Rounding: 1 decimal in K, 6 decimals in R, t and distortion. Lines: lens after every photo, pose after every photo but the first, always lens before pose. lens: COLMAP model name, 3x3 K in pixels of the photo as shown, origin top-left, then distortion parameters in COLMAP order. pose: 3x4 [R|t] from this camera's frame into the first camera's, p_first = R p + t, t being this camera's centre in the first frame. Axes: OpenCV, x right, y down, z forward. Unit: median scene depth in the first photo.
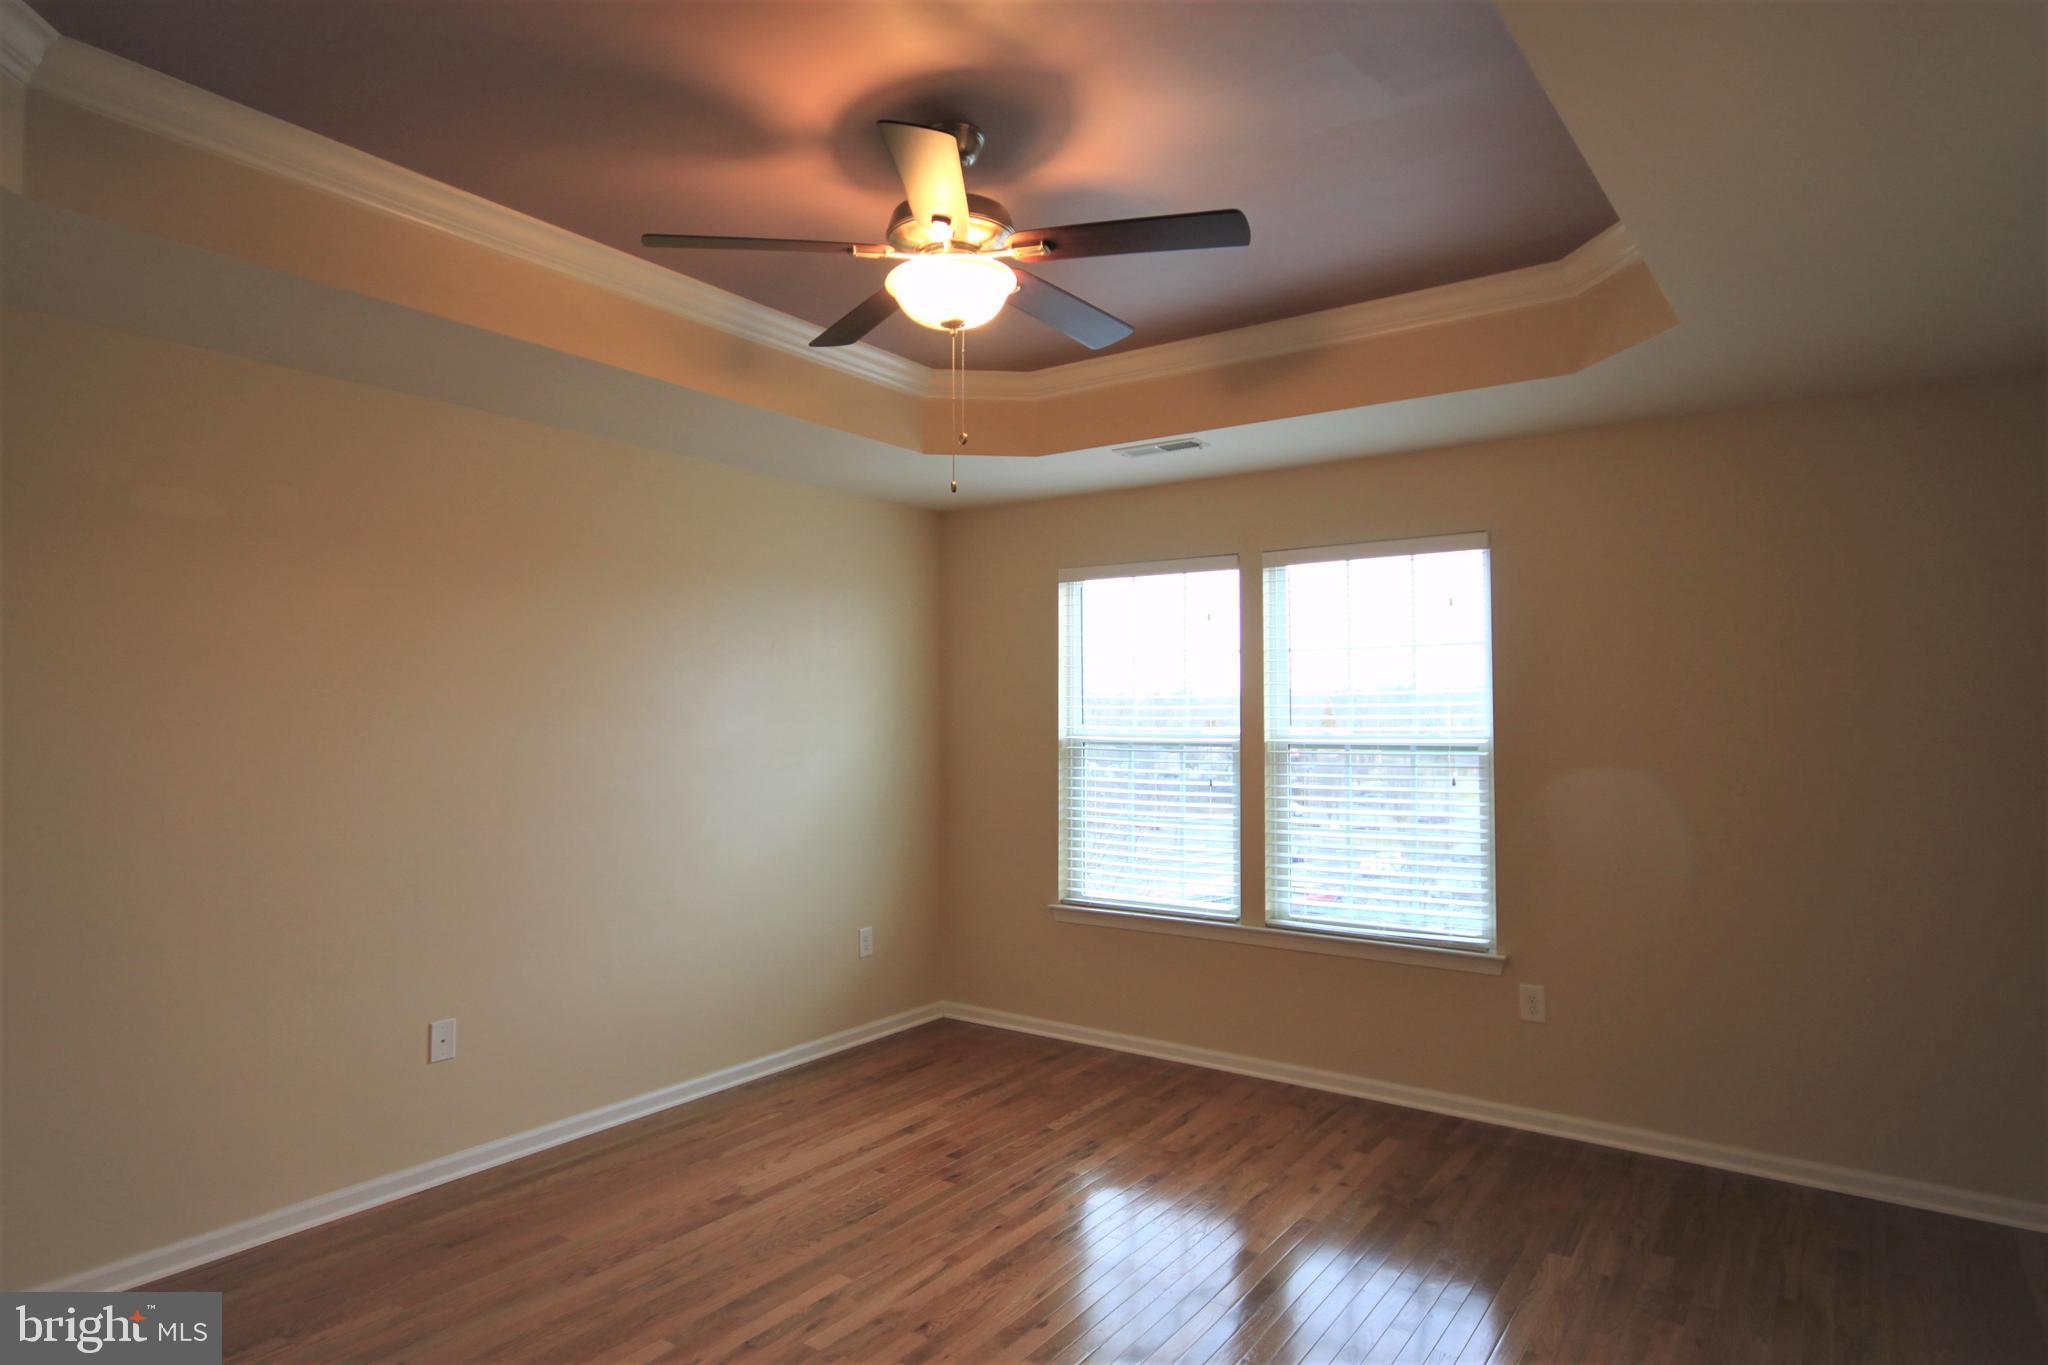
lens RADIAL K [[1187.4, 0, 1002.6], [0, 1187.4, 681.3], [0, 0, 1]] dist [0.002316, 0.005770]
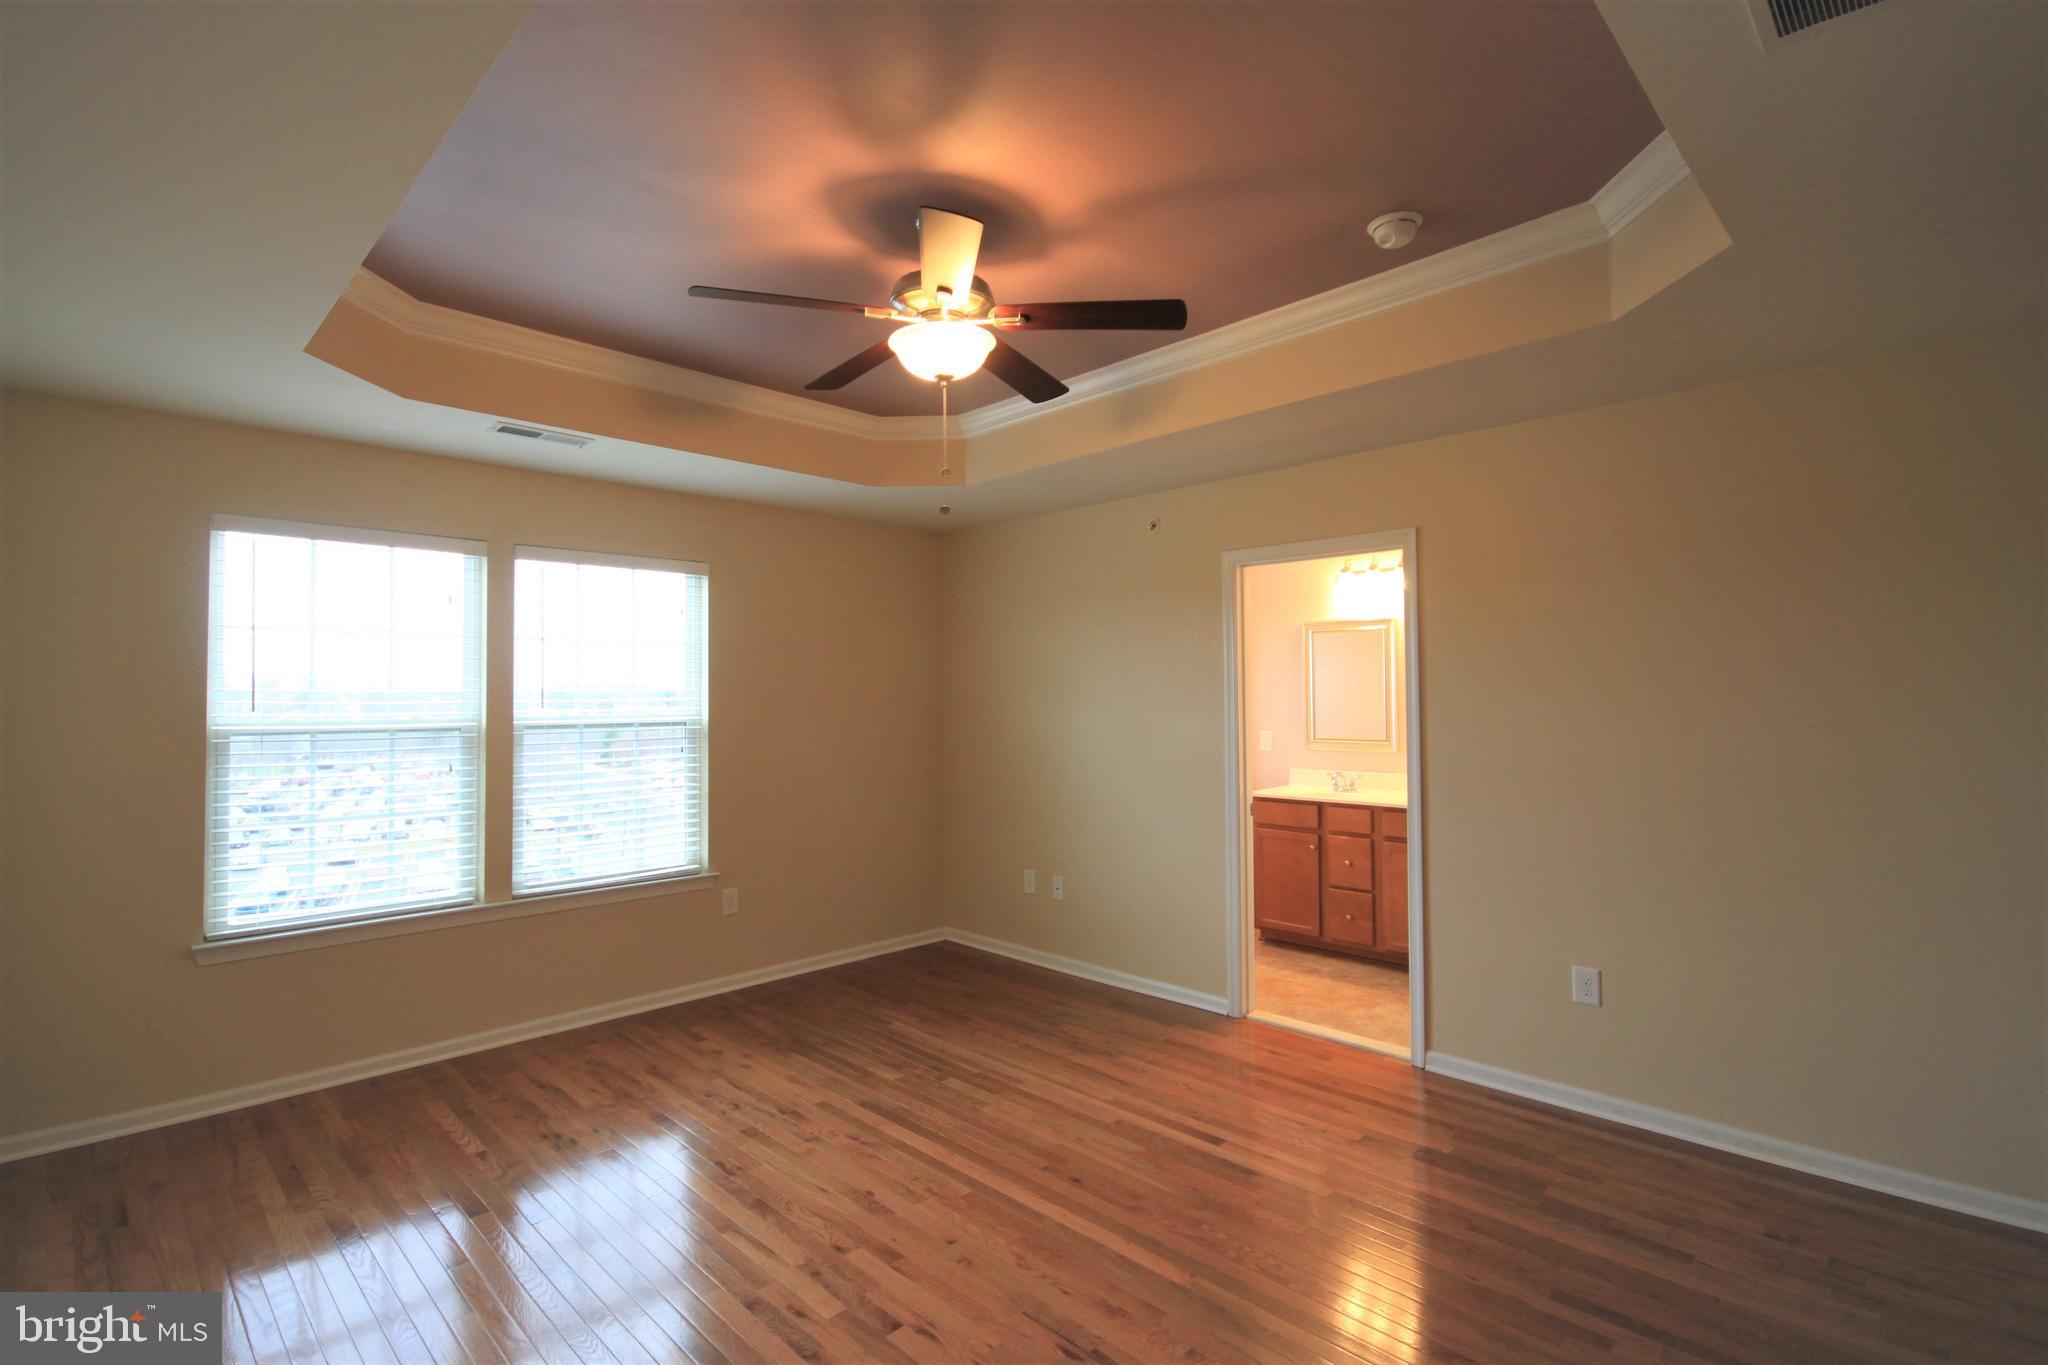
lens RADIAL K [[979.1, 0, 1019.5], [0, 979.1, 675.5], [0, 0, 1]] dist [0.007920, -0.006401]
pose [[0.133636, 0.023093, 0.990761, -0.631246], [-0.024232, 0.999506, -0.020028, 0.015666], [-0.990734, -0.021331, 0.134129, 0.475384]]
